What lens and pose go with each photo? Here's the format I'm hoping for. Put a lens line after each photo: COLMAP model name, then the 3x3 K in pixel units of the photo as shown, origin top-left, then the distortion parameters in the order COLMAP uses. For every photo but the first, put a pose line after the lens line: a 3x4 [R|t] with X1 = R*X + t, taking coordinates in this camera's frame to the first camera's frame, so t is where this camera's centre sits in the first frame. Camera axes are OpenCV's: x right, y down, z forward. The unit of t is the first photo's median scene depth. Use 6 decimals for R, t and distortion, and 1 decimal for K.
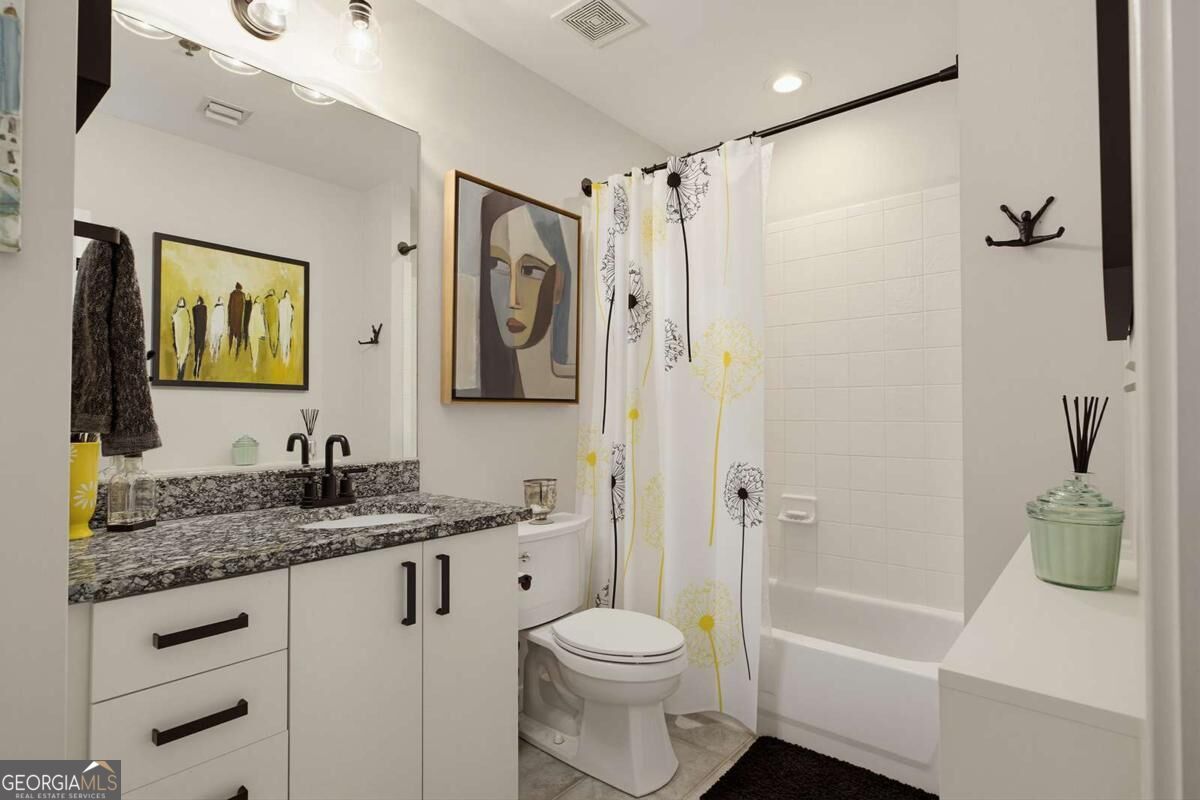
lens RADIAL K [[617.0, 0, 598.9], [0, 617.0, 401.5], [0, 0, 1]] dist [0.007441, 0.000145]
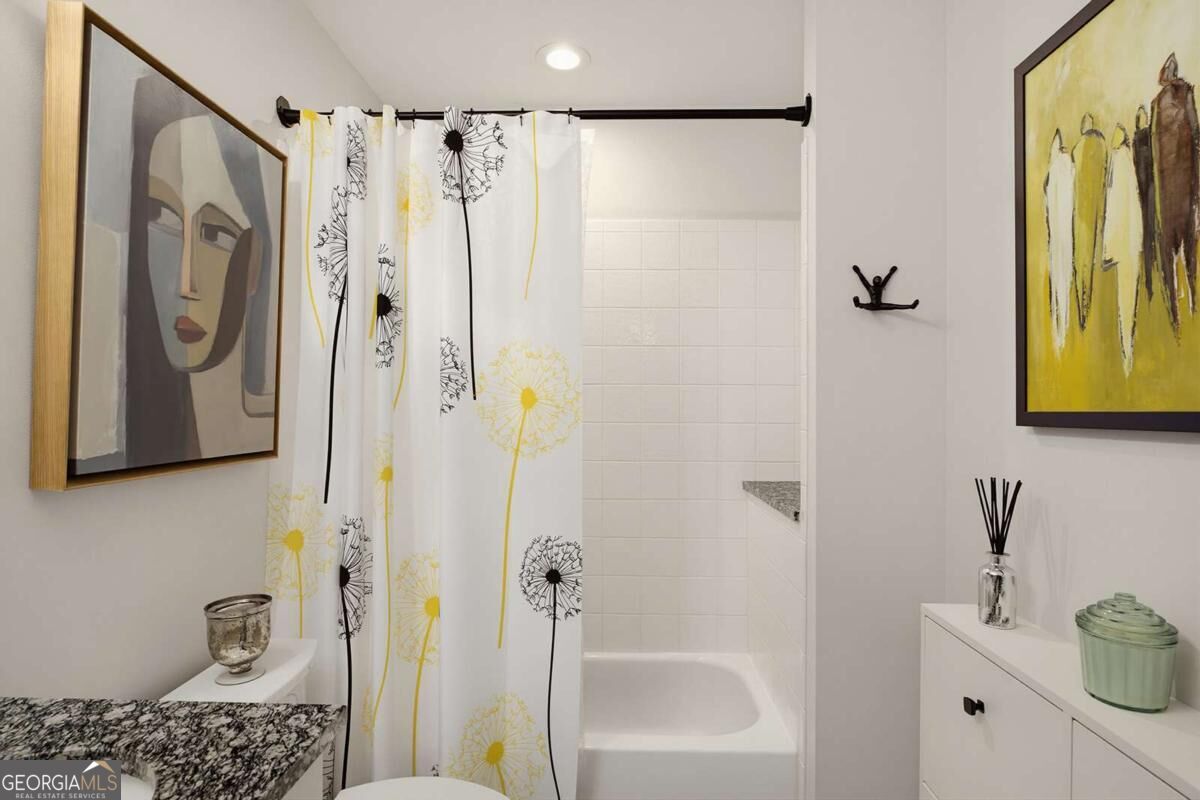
lens RADIAL K [[646.7, 0, 602.1], [0, 646.7, 399.9], [0, 0, 1]] dist [-0.004988, 0.002043]
pose [[0.771717, 0.010103, 0.635886, -0.218026], [-0.019767, 0.999772, 0.008105, -0.072810], [-0.635658, -0.018825, 0.771741, 0.321707]]
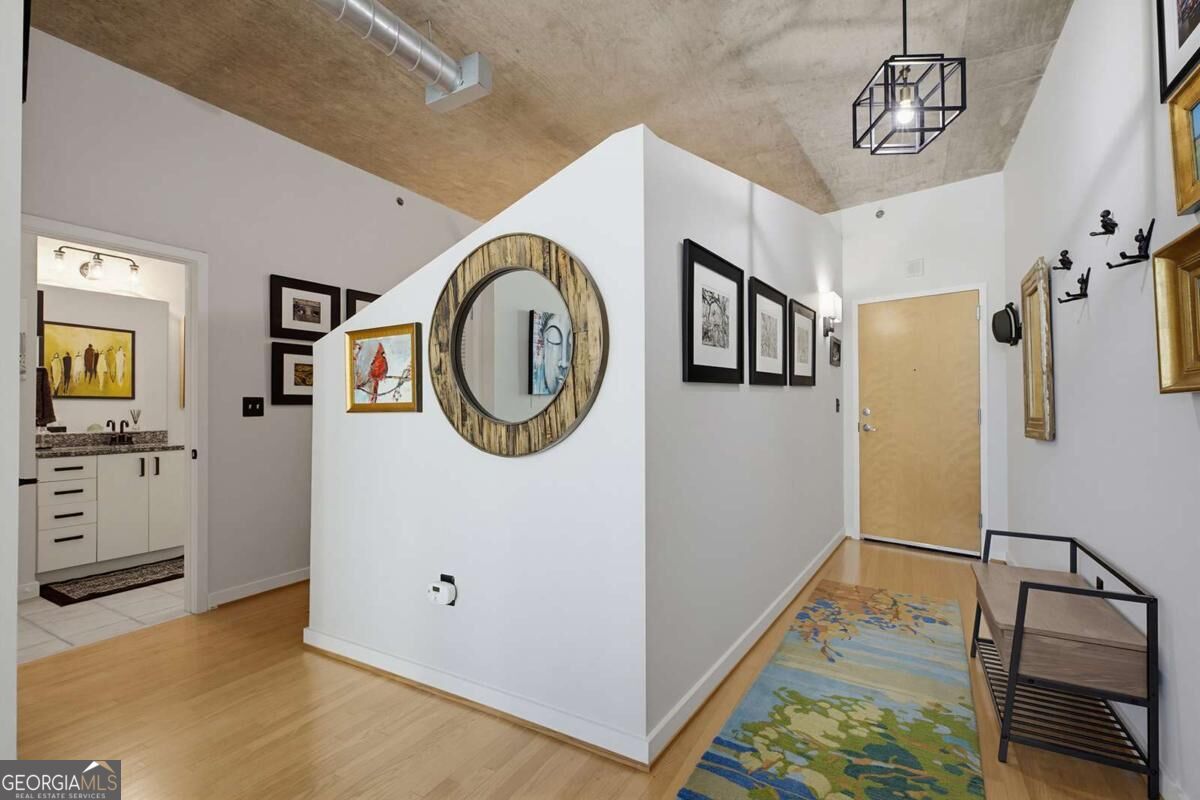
lens RADIAL K [[548.5, 0, 597.5], [0, 548.5, 402.3], [0, 0, 1]] dist [-0.000829, -0.000332]
pose [[0.980735, -0.004213, 0.195298, 0.878213], [0.002514, 0.999957, 0.008948, -0.032328], [-0.195327, -0.008285, 0.980703, -1.365486]]
